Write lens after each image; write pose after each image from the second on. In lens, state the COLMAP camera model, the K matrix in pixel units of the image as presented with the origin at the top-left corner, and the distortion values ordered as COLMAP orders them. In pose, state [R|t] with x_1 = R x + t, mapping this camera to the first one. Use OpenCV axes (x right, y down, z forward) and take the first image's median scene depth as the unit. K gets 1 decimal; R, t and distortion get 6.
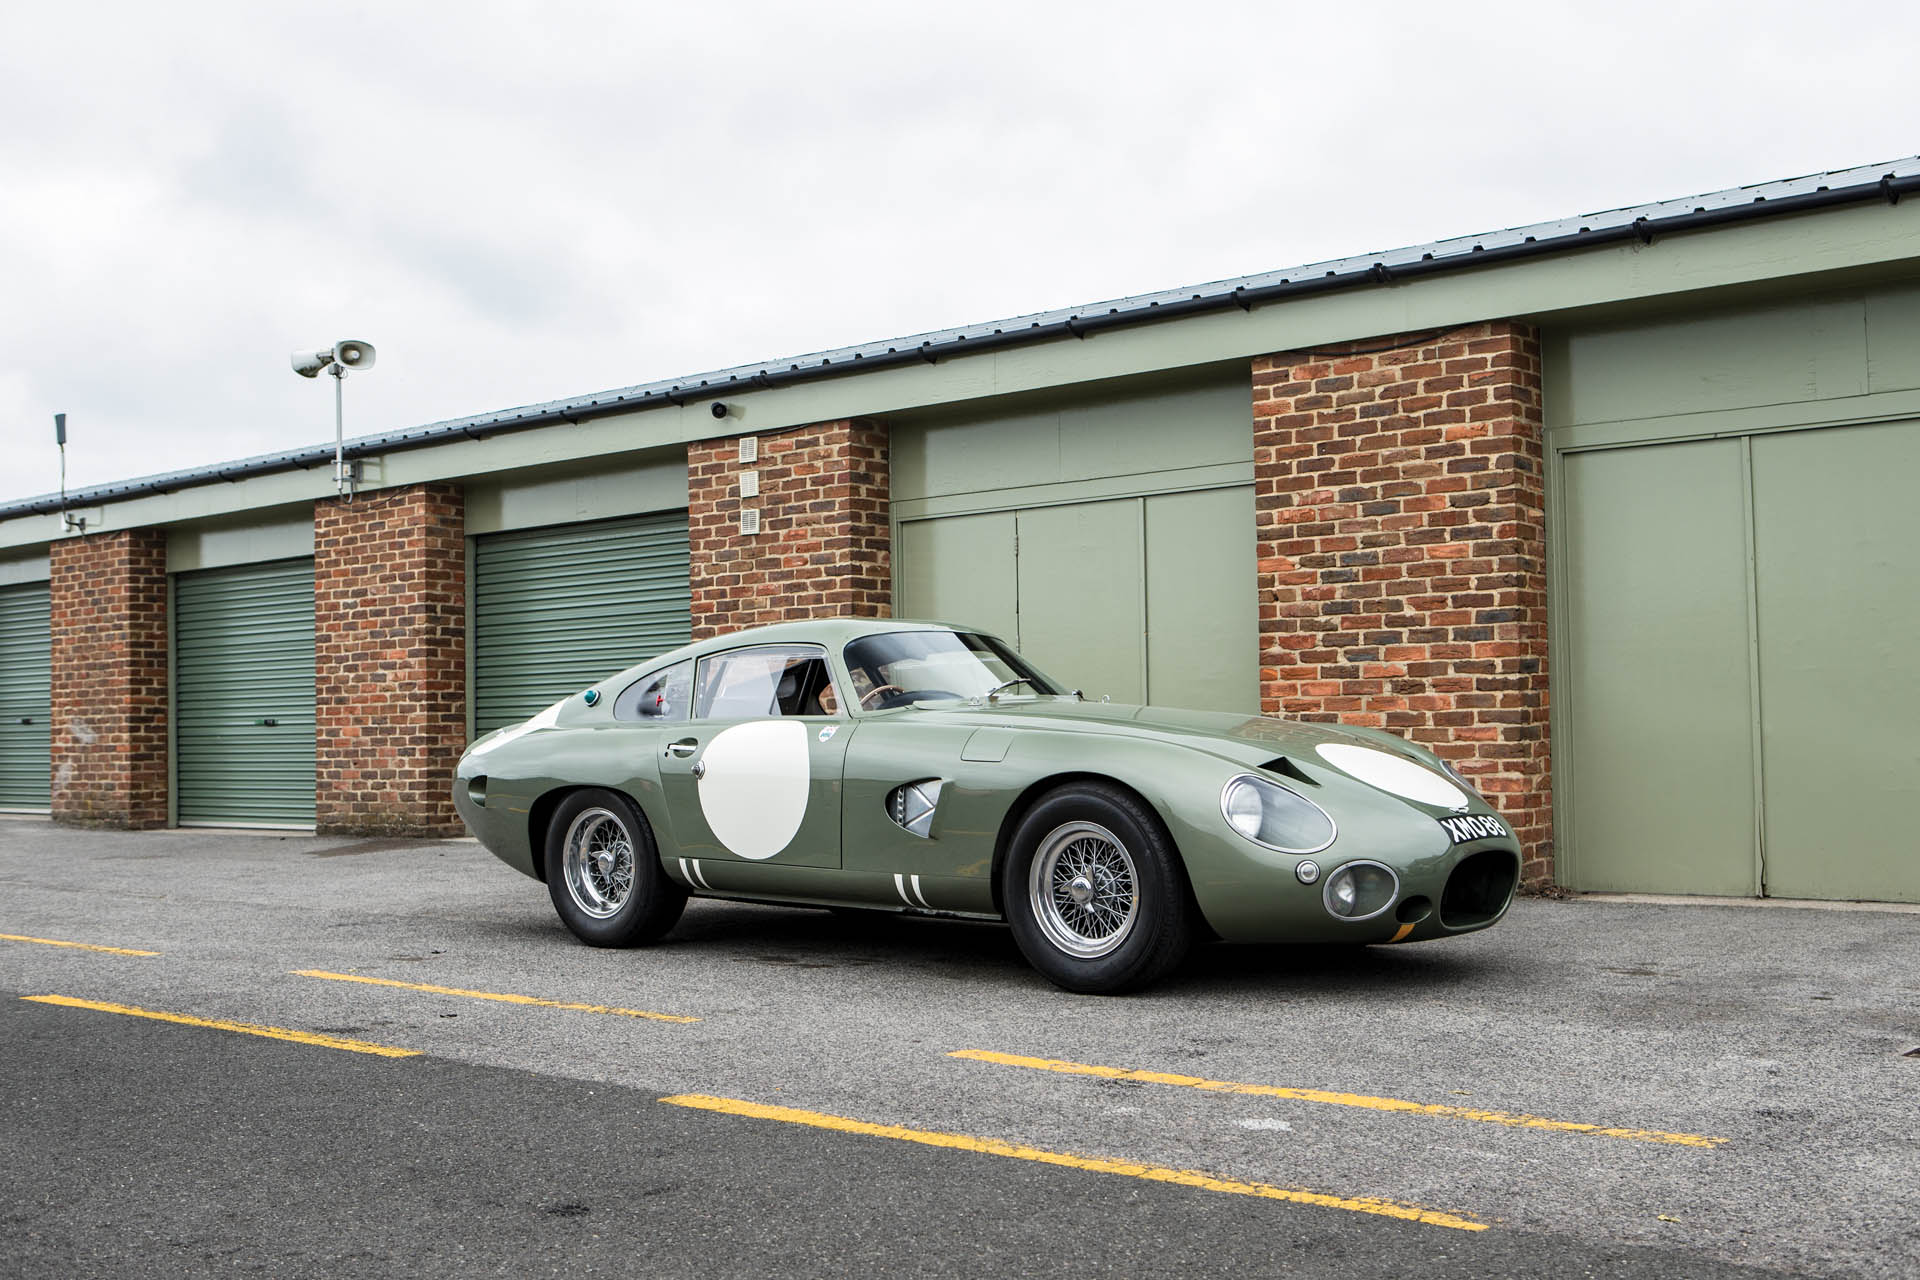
lens RADIAL K [[2167.2, 0, 960.0], [0, 2167.2, 640.0], [0, 0, 1]] dist [-0.009201, 0.004938]
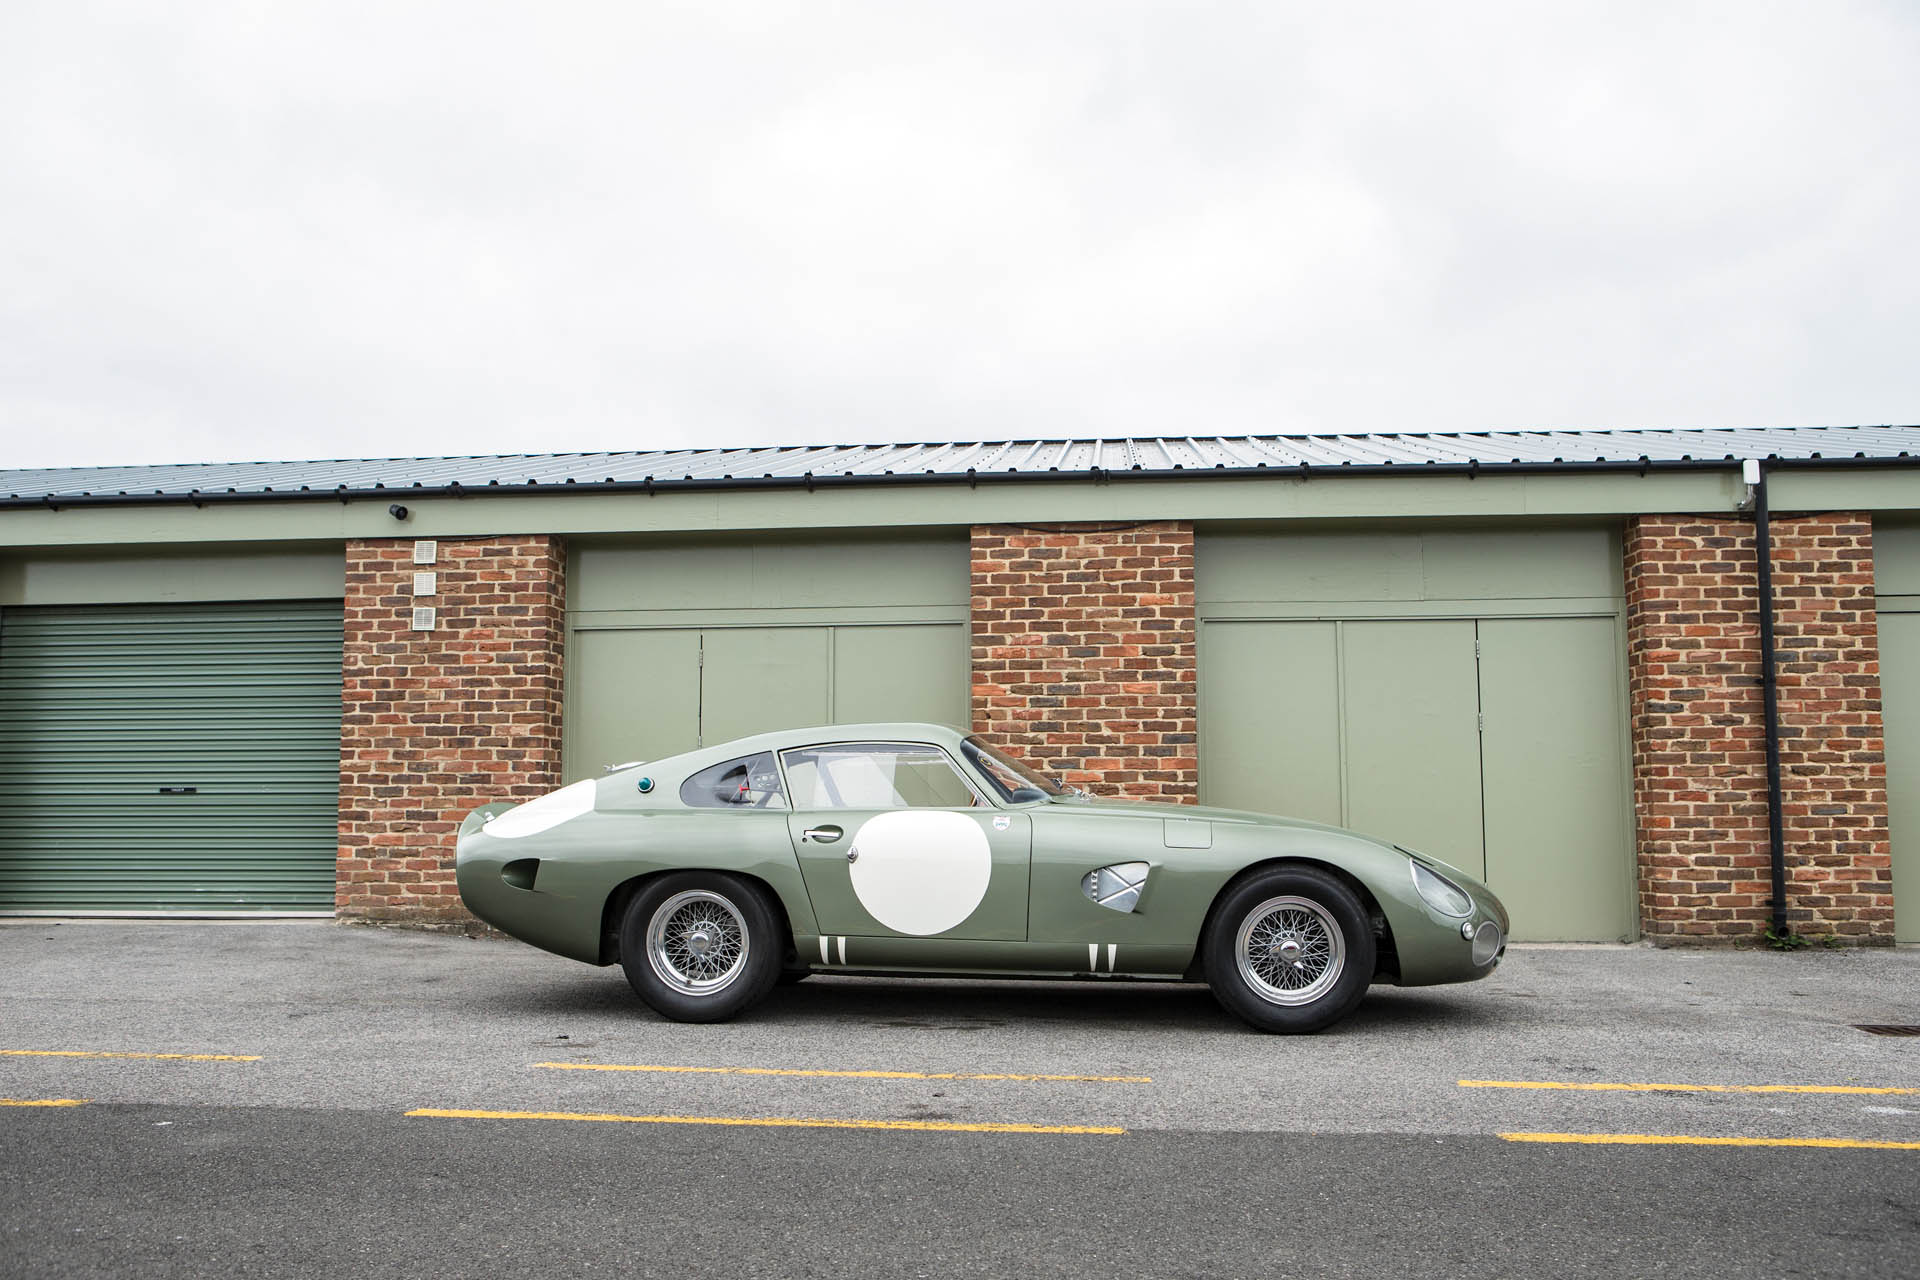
lens RADIAL K [[1692.4, 0, 960.0], [0, 1692.4, 640.0], [0, 0, 1]] dist [-0.068617, 0.013216]
pose [[0.816774, 0.072858, 0.572338, -0.440374], [-0.036297, 0.996518, -0.075057, 0.010966], [-0.575814, 0.040530, 0.816575, 0.205774]]
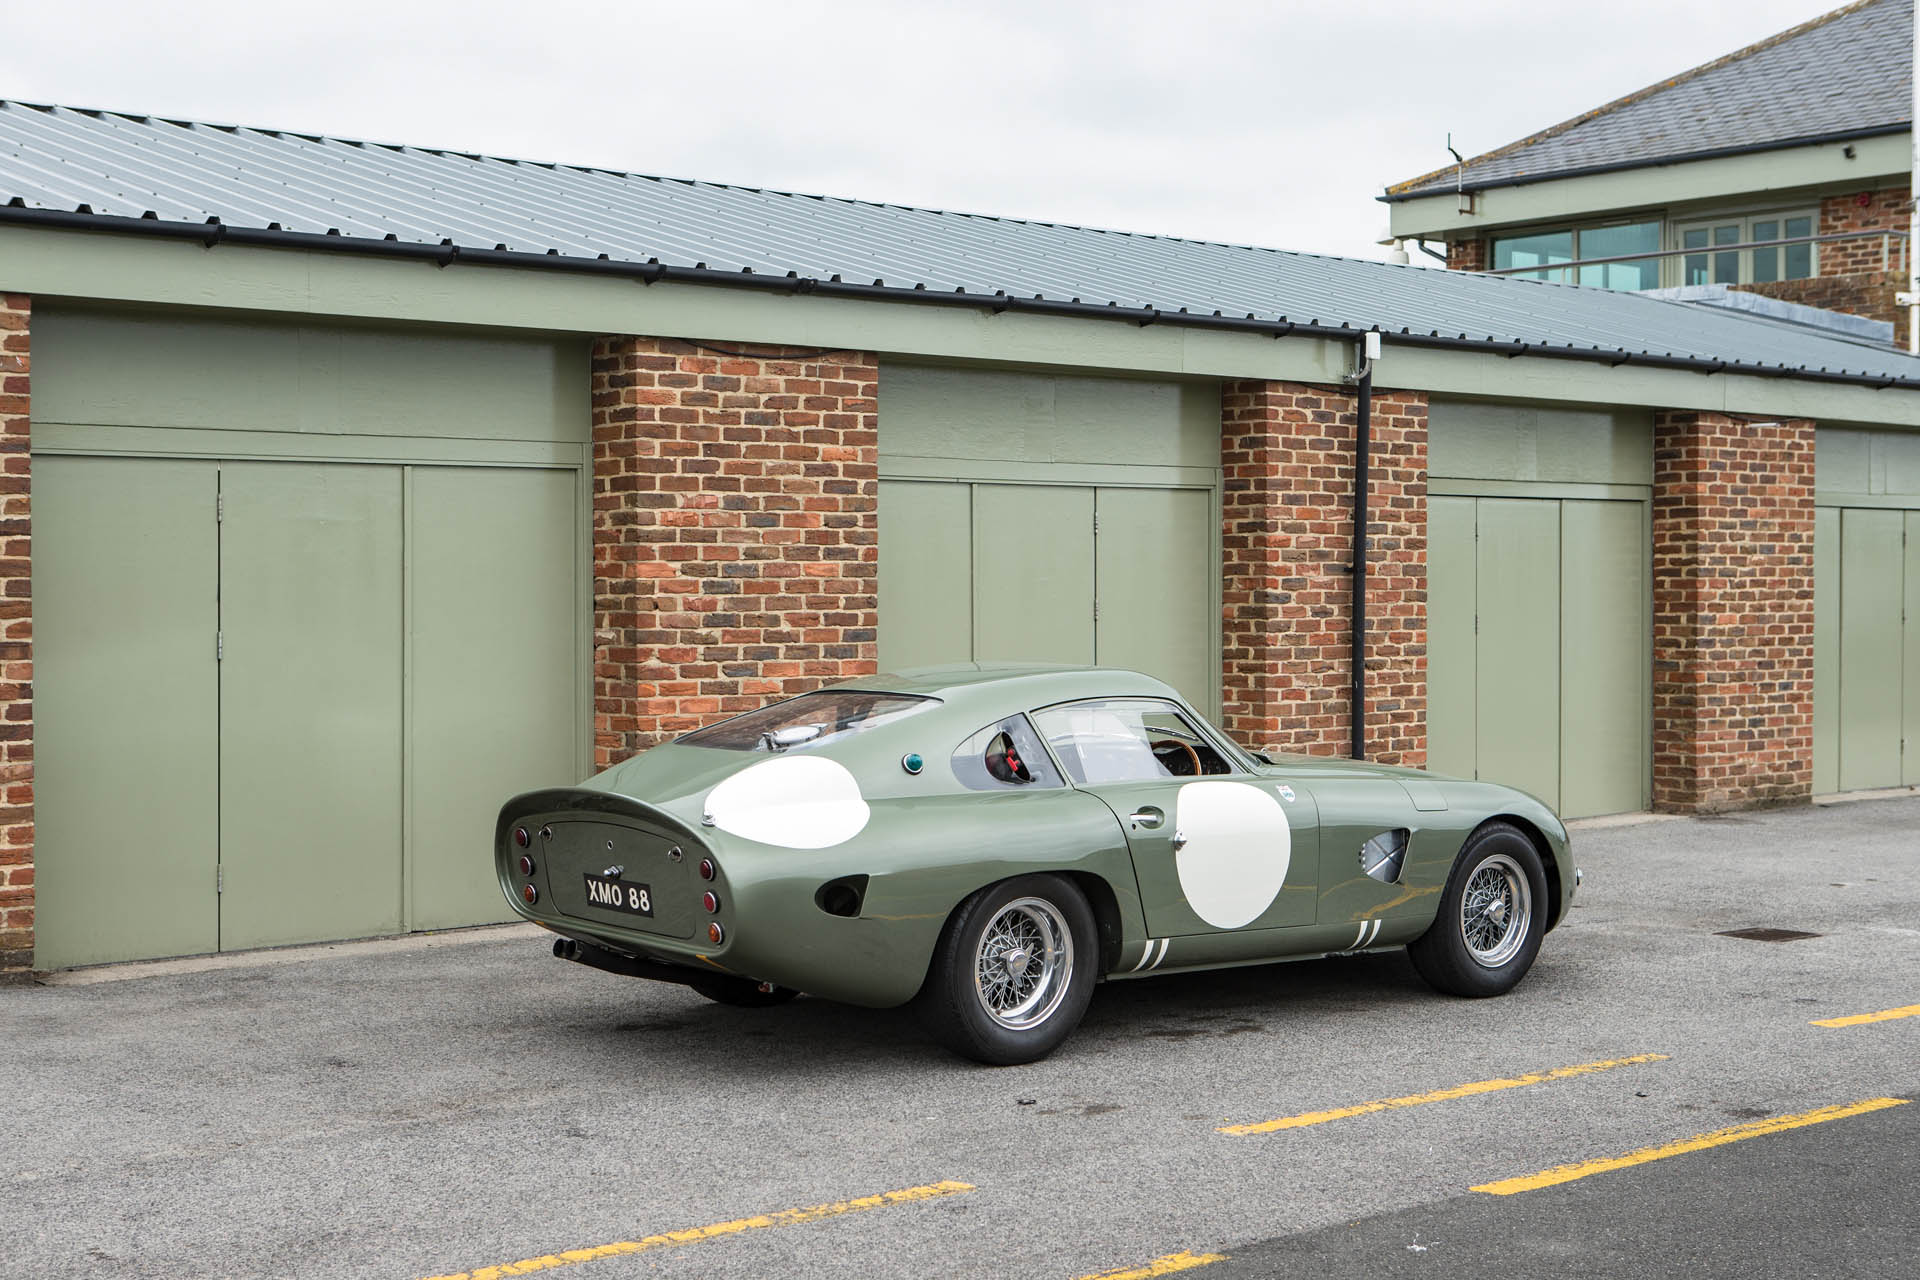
lens RADIAL K [[2664.7, 0, 960.0], [0, 2664.7, 640.0], [0, 0, 1]] dist [0.018419, 0.049097]
pose [[0.152071, -0.007162, 0.988344, -0.955427], [-0.045826, 0.998847, 0.014289, -0.027503], [-0.987307, -0.047464, 0.151568, 0.711946]]
